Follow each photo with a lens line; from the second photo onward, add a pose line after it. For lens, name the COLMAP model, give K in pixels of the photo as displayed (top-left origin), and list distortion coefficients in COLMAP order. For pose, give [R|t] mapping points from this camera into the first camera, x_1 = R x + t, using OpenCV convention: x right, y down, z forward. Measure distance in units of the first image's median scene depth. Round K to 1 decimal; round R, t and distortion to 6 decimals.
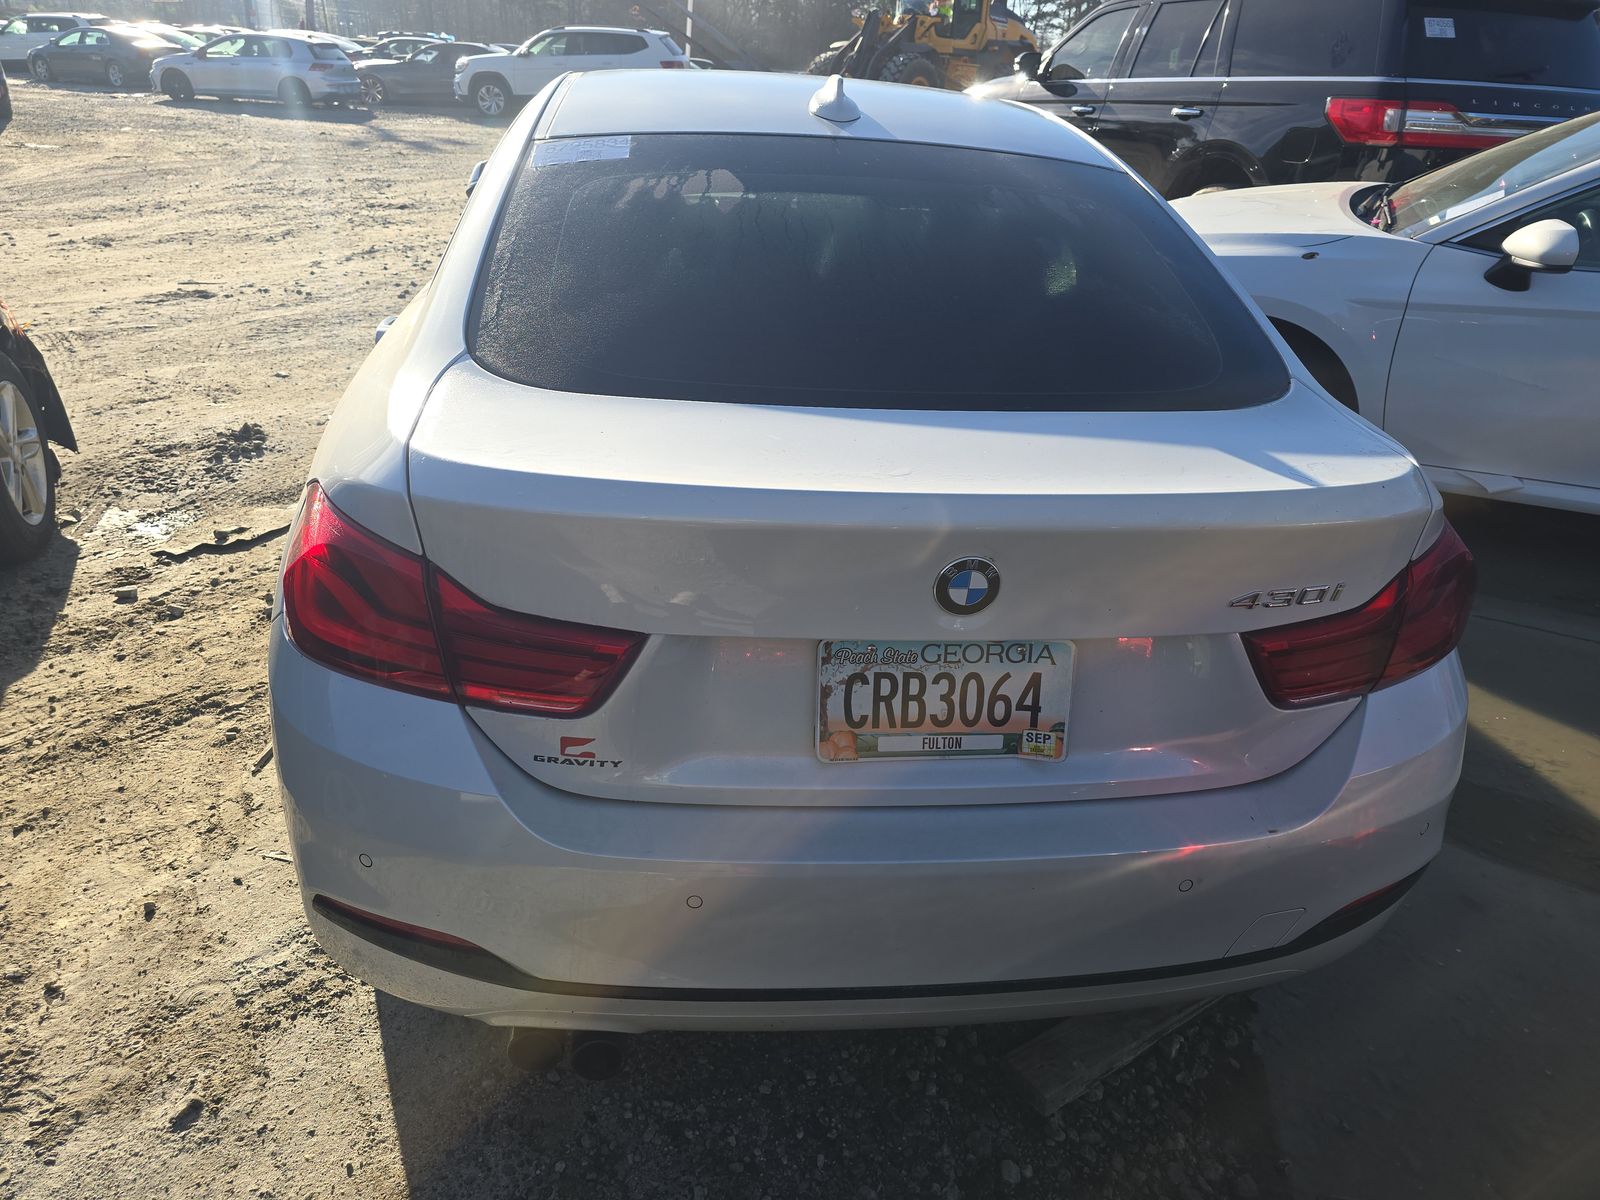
lens RADIAL K [[1086.2, 0, 800.6], [0, 1086.2, 595.6], [0, 0, 1]] dist [0.041704, -0.043091]
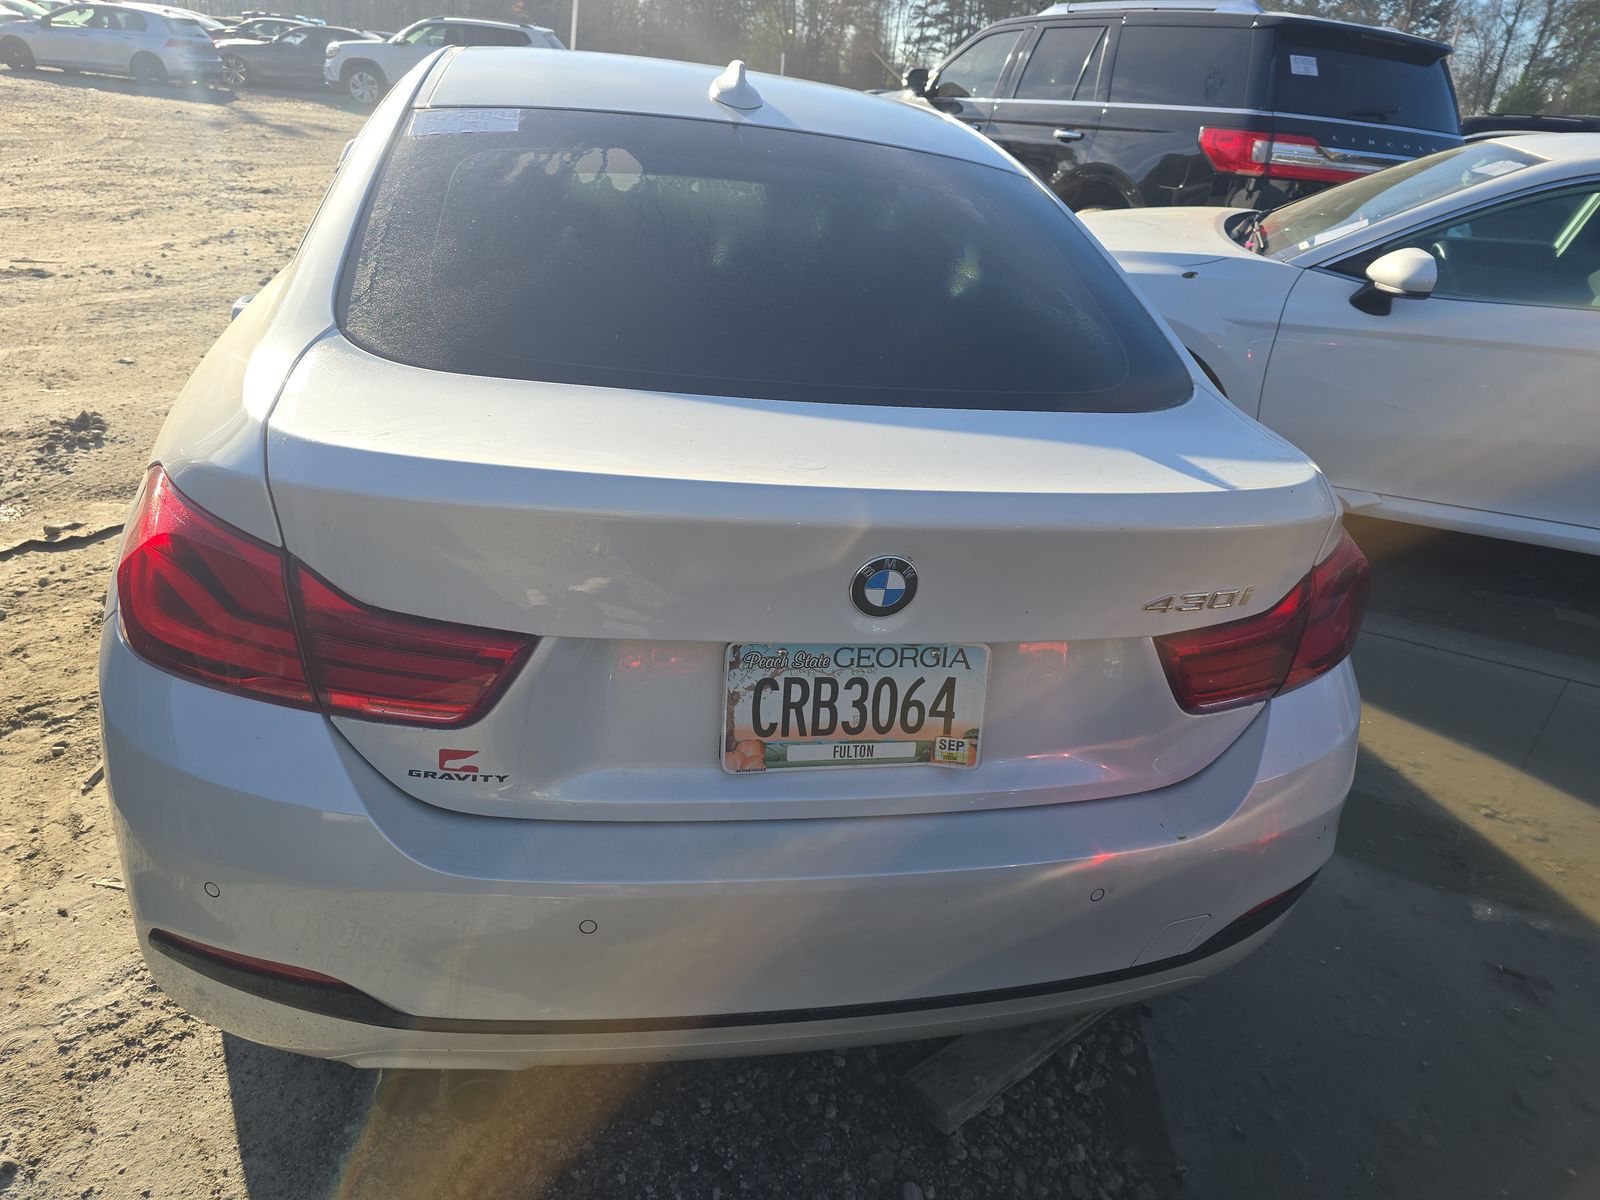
lens RADIAL K [[1068.5, 0, 801.0], [0, 1068.5, 594.2], [0, 0, 1]] dist [0.039476, -0.038293]
pose [[0.993378, 0.007720, 0.114629, -0.016131], [-0.006425, 0.999911, -0.011662, 0.006039], [-0.114709, 0.010848, 0.993340, 0.049706]]
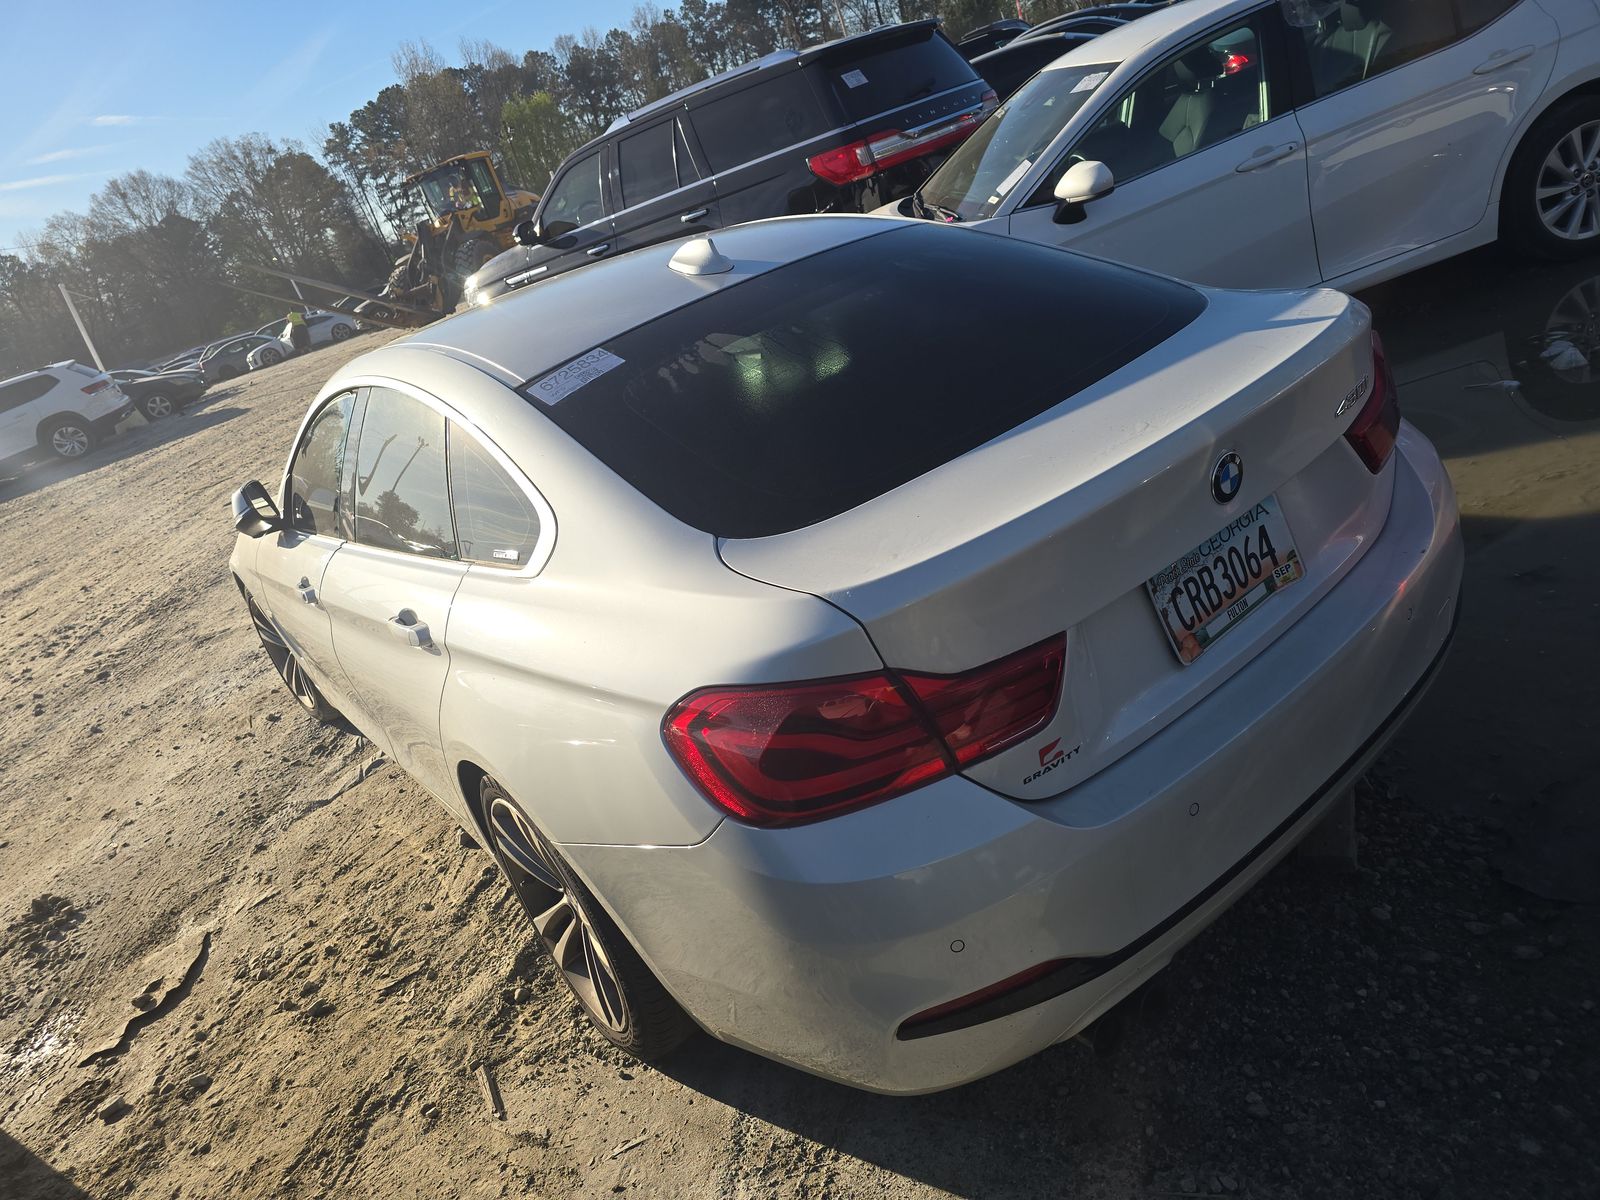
lens RADIAL K [[1193.7, 0, 592.9], [0, 1193.7, 661.7], [0, 0, 1]] dist [0.071340, -0.110259]
pose [[0.804860, -0.471915, 0.359857, -0.672878], [0.516028, 0.855988, -0.031615, -0.103595], [-0.293113, 0.211142, 0.932472, -0.053408]]
